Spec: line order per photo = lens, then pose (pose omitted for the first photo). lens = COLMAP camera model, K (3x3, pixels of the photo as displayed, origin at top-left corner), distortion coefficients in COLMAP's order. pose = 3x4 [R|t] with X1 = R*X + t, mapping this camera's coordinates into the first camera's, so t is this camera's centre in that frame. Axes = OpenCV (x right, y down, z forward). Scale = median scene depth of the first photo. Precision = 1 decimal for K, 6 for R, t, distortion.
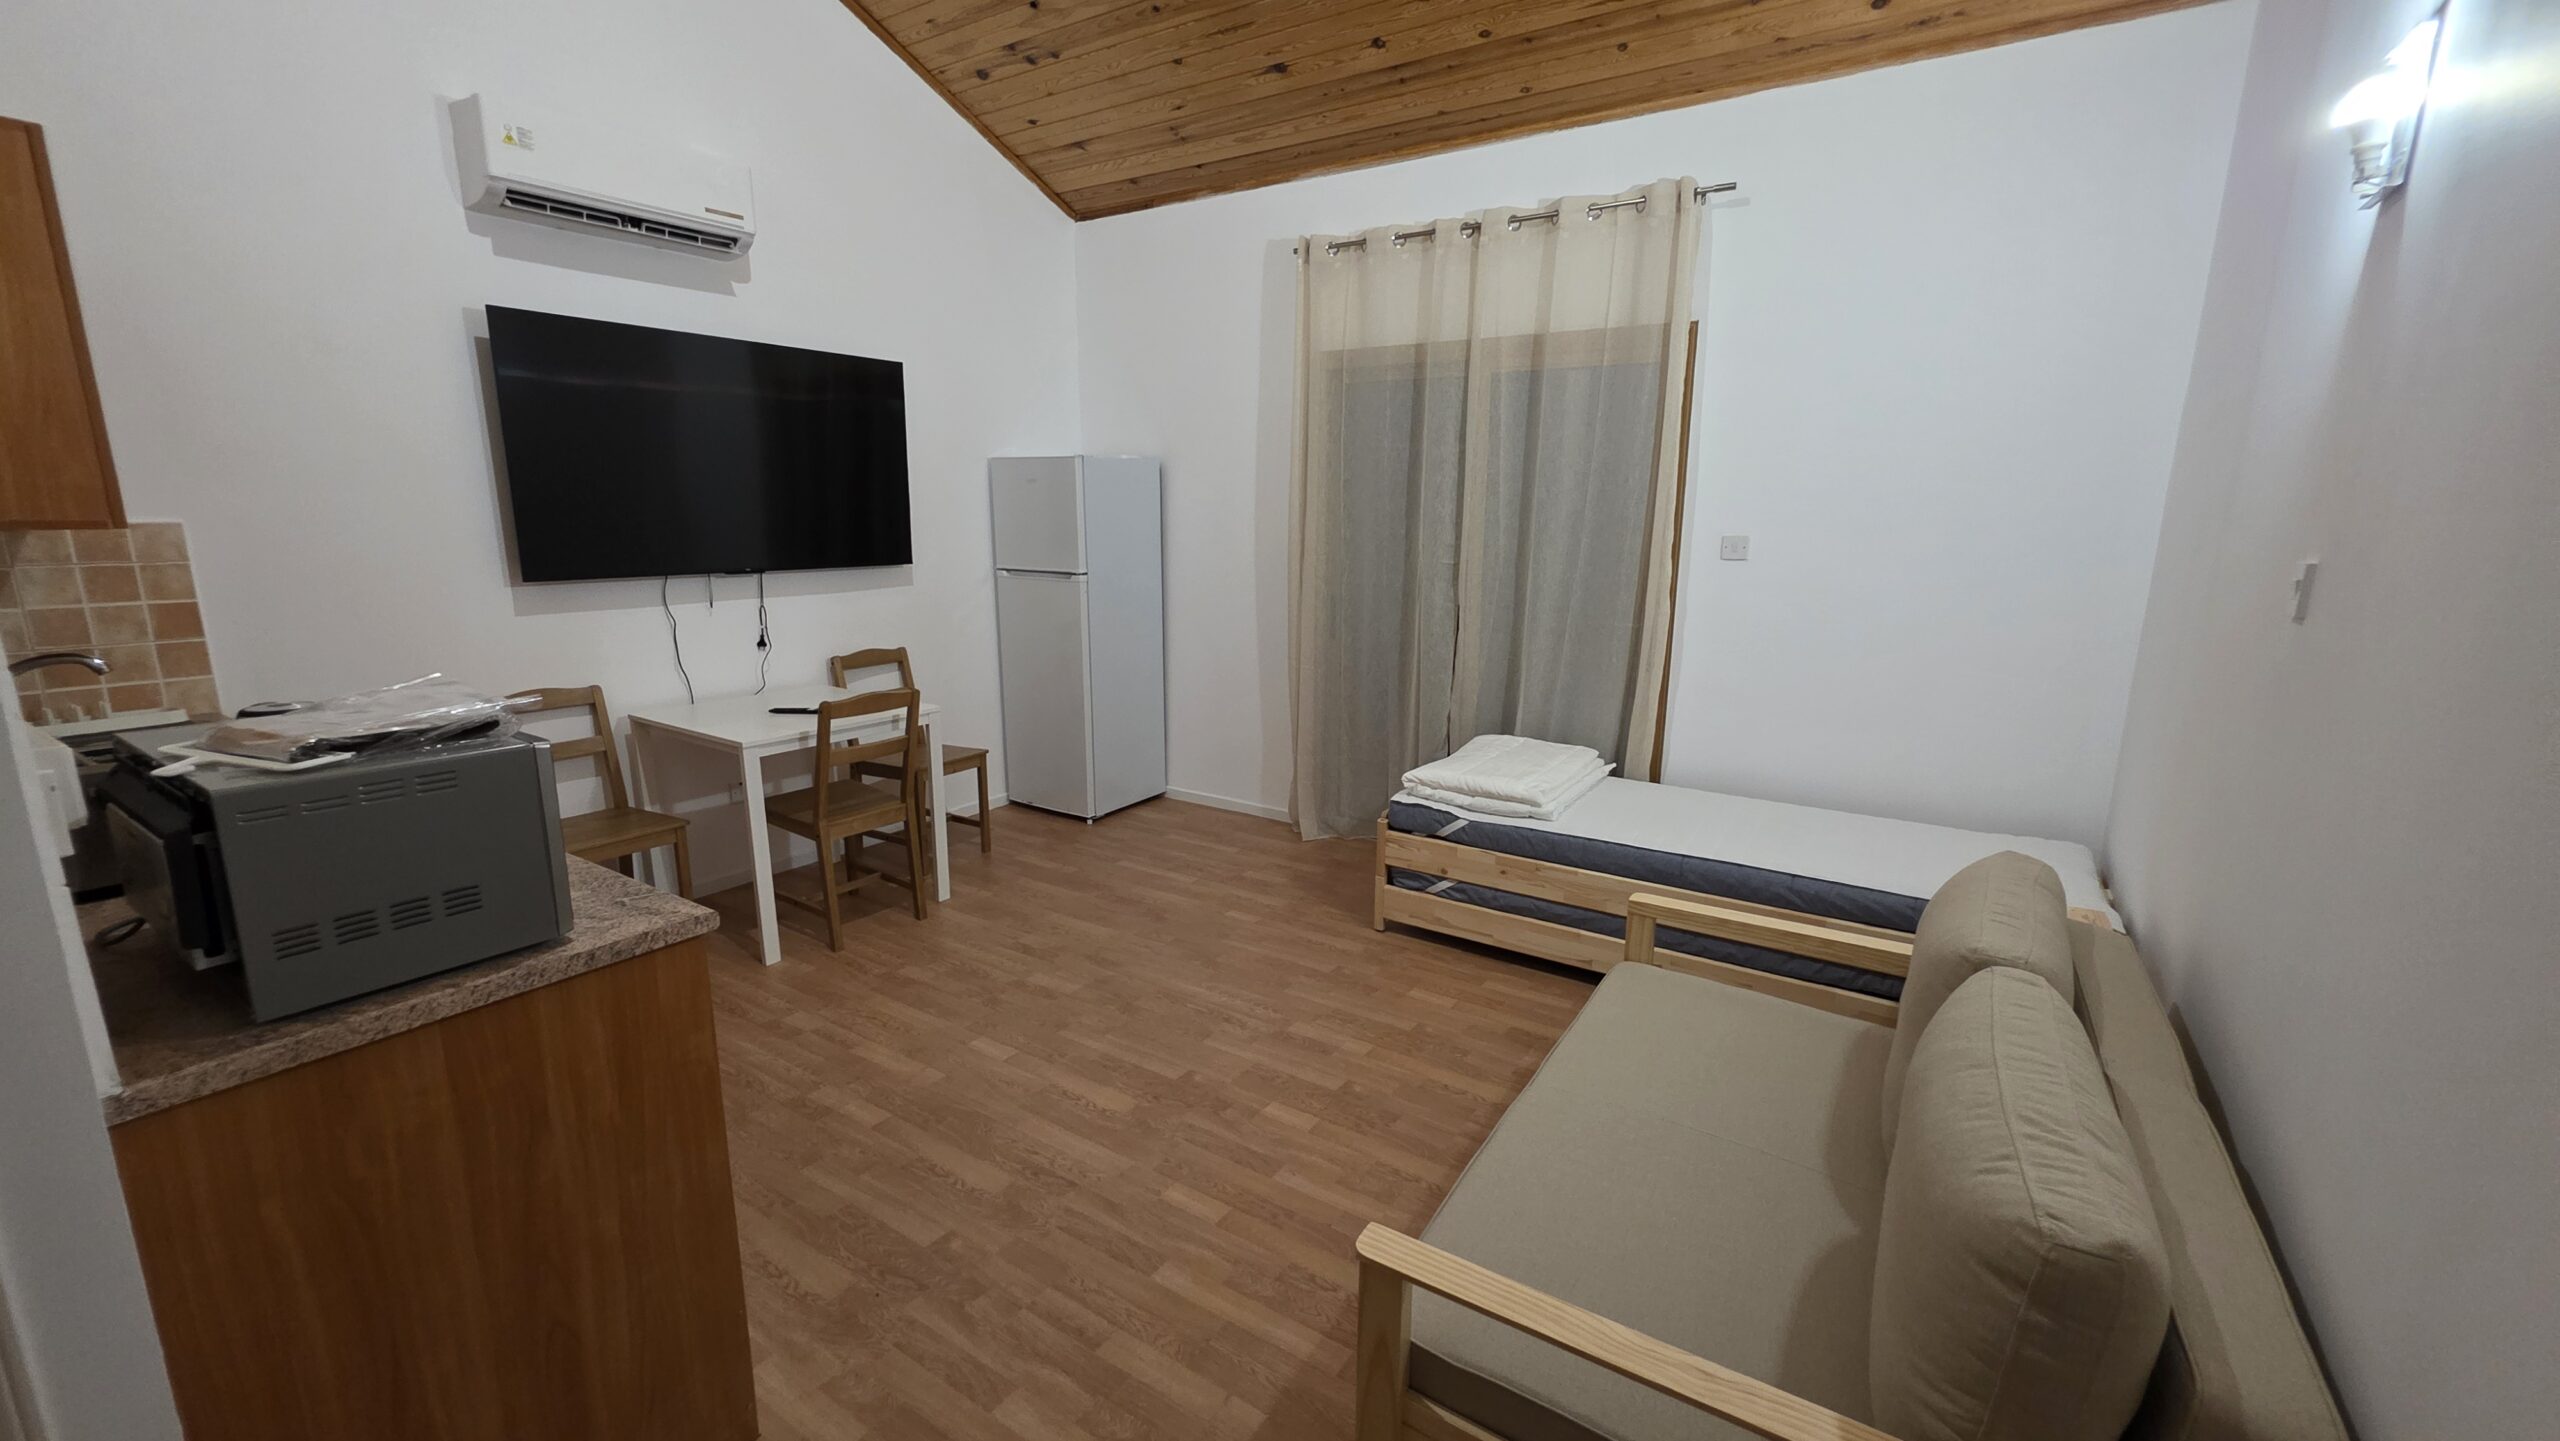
lens RADIAL K [[1019.5, 0, 1285.3], [0, 1019.5, 709.7], [0, 0, 1]] dist [0.003340, -0.001764]
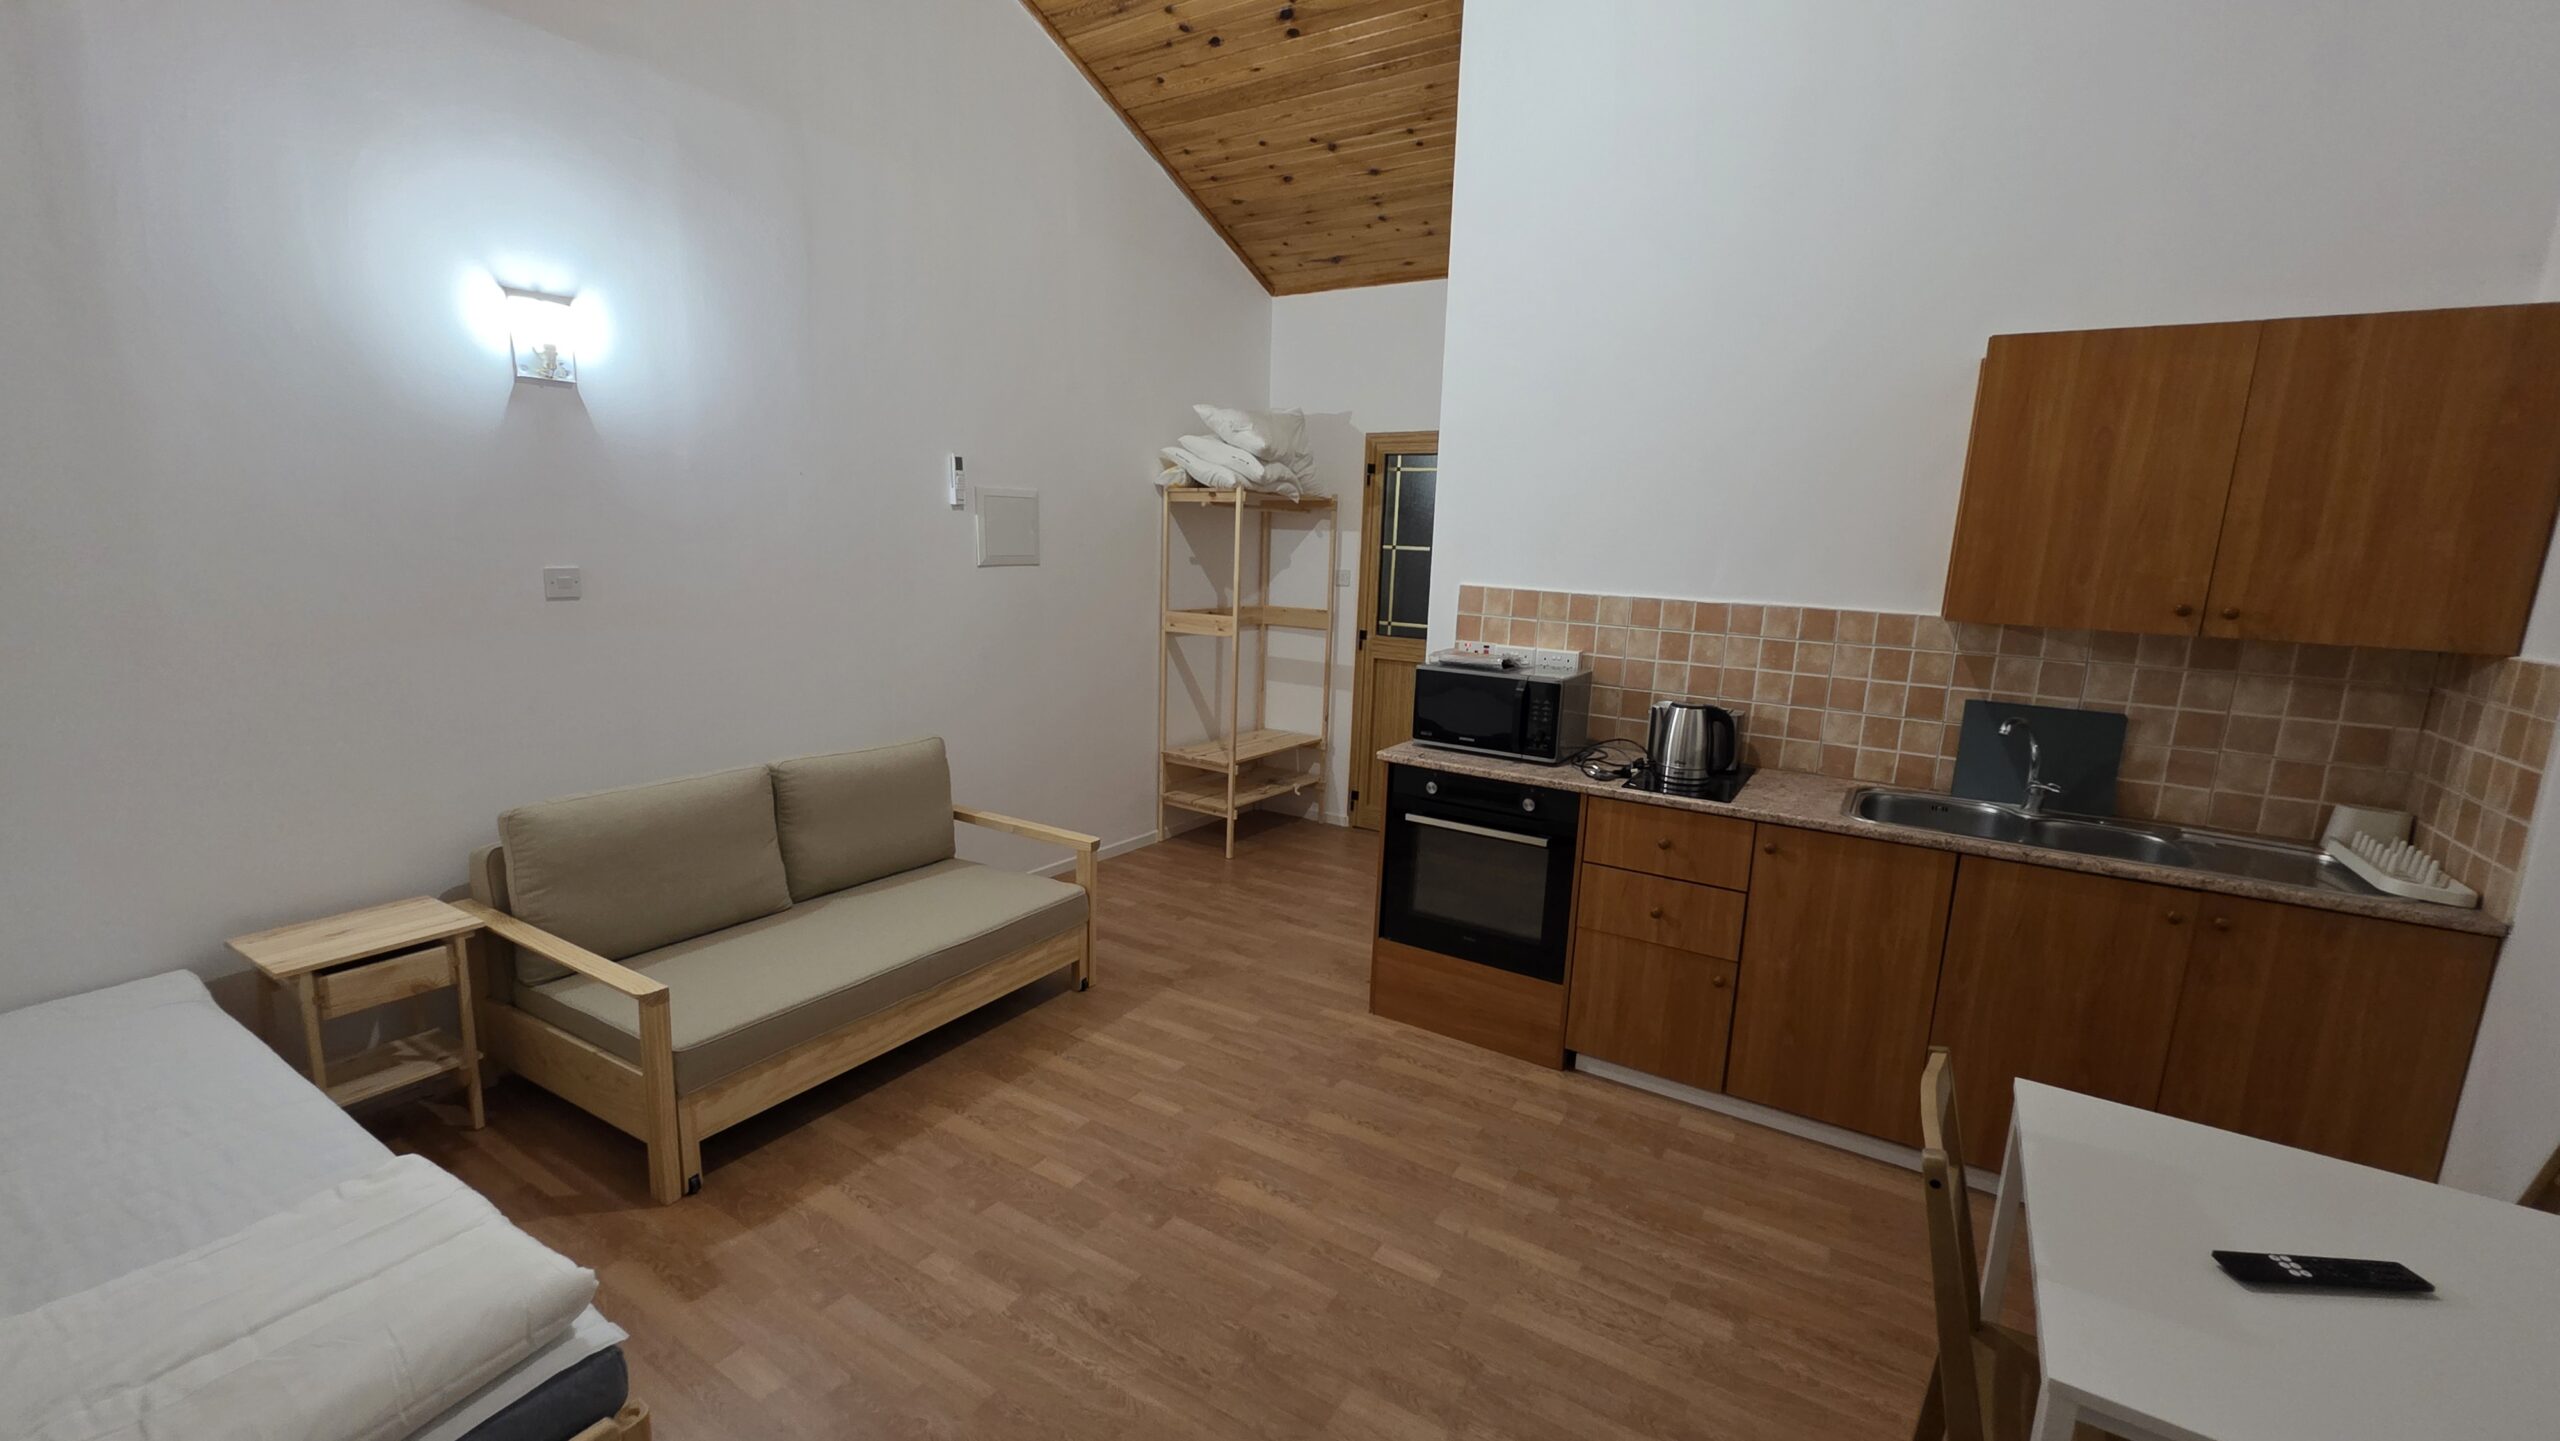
lens RADIAL K [[1019.5, 0, 1276.6], [0, 1019.5, 739.5], [0, 0, 1]] dist [0.003340, -0.001764]
pose [[-0.998849, -0.044355, -0.018256, -0.172074], [-0.047965, 0.923062, 0.381649, -0.383338], [-0.000077, 0.382085, -0.924127, 1.767323]]
